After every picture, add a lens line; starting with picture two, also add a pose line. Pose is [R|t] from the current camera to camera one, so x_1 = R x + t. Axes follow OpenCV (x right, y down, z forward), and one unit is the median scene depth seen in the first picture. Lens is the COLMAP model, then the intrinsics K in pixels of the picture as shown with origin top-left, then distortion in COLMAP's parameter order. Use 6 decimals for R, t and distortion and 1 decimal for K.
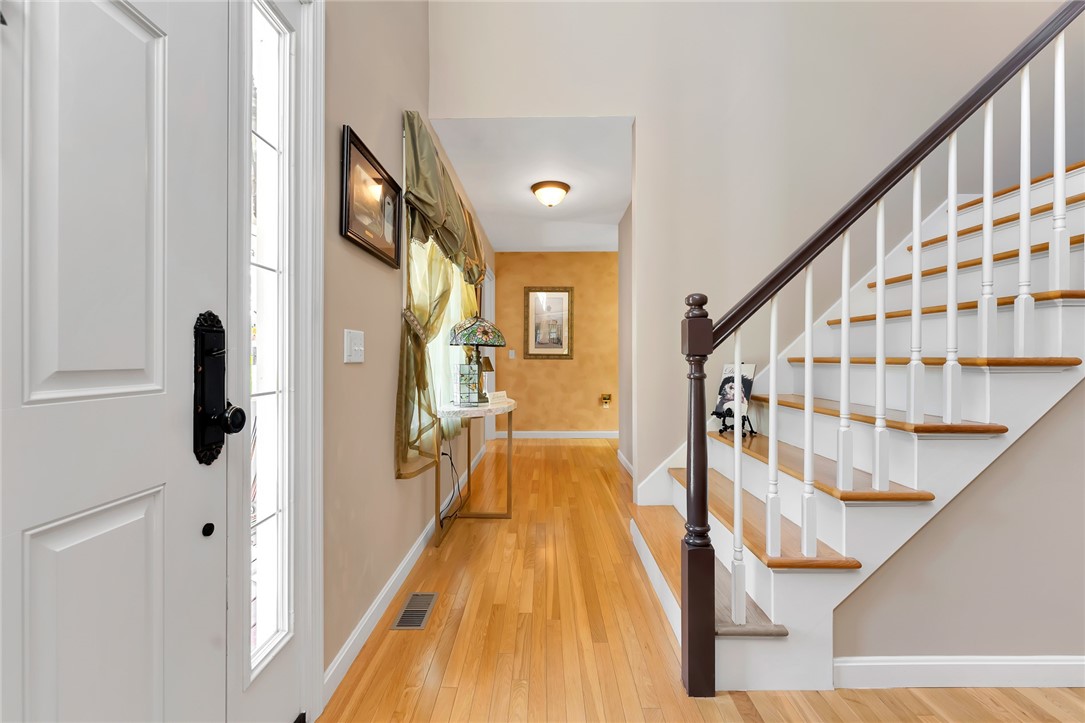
lens RADIAL K [[474.0, 0, 541.0], [0, 474.0, 356.6], [0, 0, 1]] dist [0.000803, 0.000149]
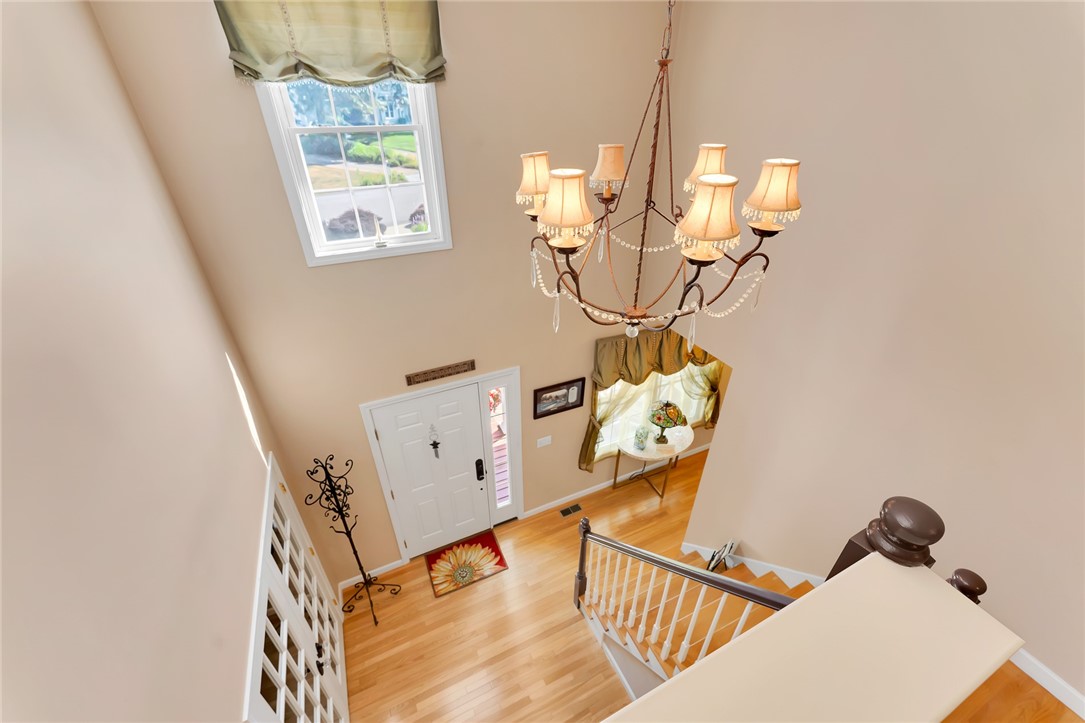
lens RADIAL K [[430.9, 0, 542.5], [0, 430.9, 361.5], [0, 0, 1]] dist [0.000547, 0.000044]
pose [[0.431358, 0.479760, -0.764042, 1.513723], [-0.005363, 0.848232, 0.529597, -1.992966], [0.902165, -0.224348, 0.368465, 0.103964]]
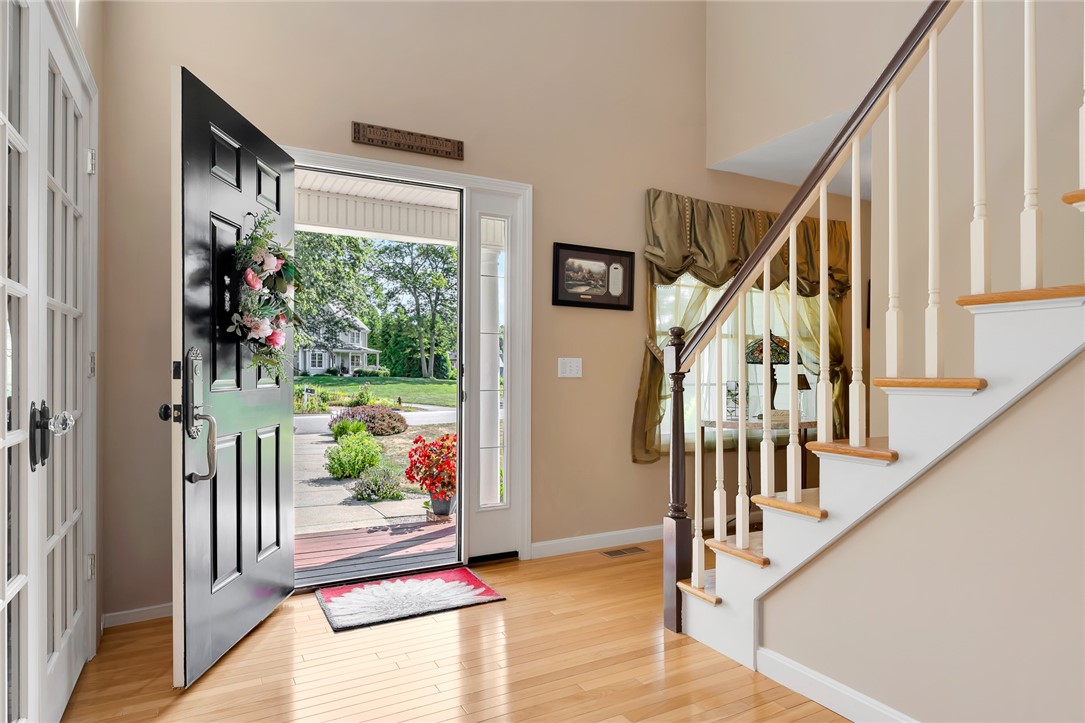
lens RADIAL K [[627.3, 0, 541.1], [0, 627.3, 372.6], [0, 0, 1]] dist [0.000309, 0.000177]
pose [[0.476357, 0.001157, -0.879251, 1.567742], [-0.004352, 0.999990, -0.001042, -0.001081], [0.879241, 0.004323, 0.476358, -0.146179]]
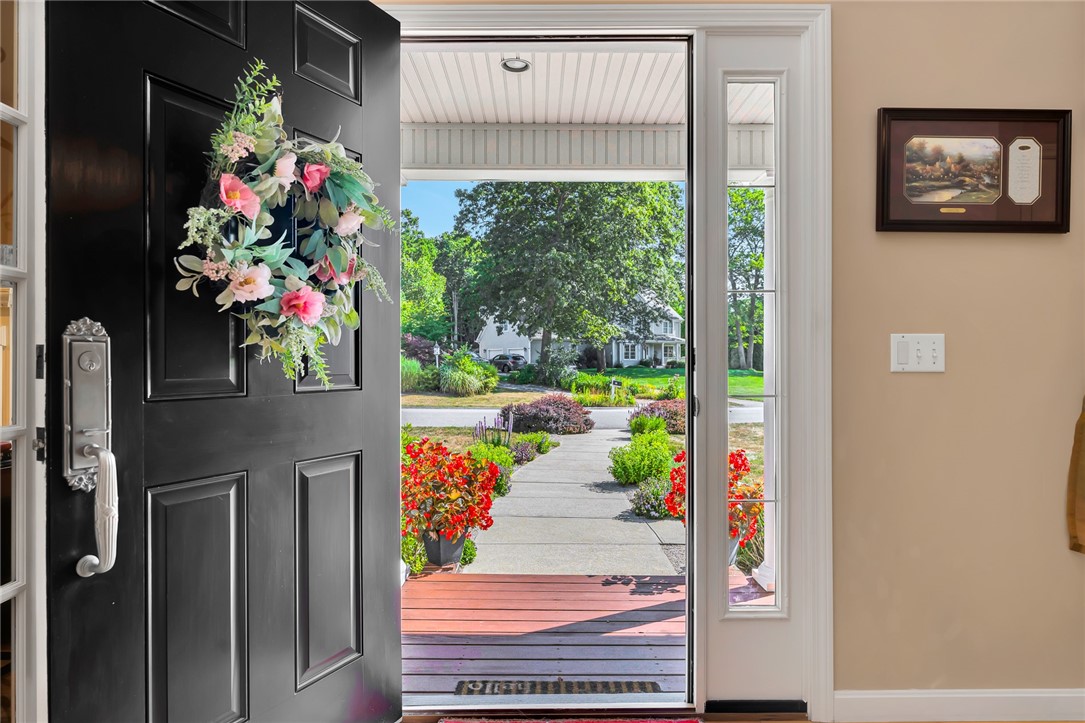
lens RADIAL K [[657.1, 0, 542.5], [0, 657.1, 361.5], [0, 0, 1]] dist [-0.002589, -0.001010]
pose [[0.012118, -0.004082, -0.999918, 0.803981], [0.001280, 0.999991, -0.004067, -0.001463], [0.999926, -0.001231, 0.012123, 0.333487]]
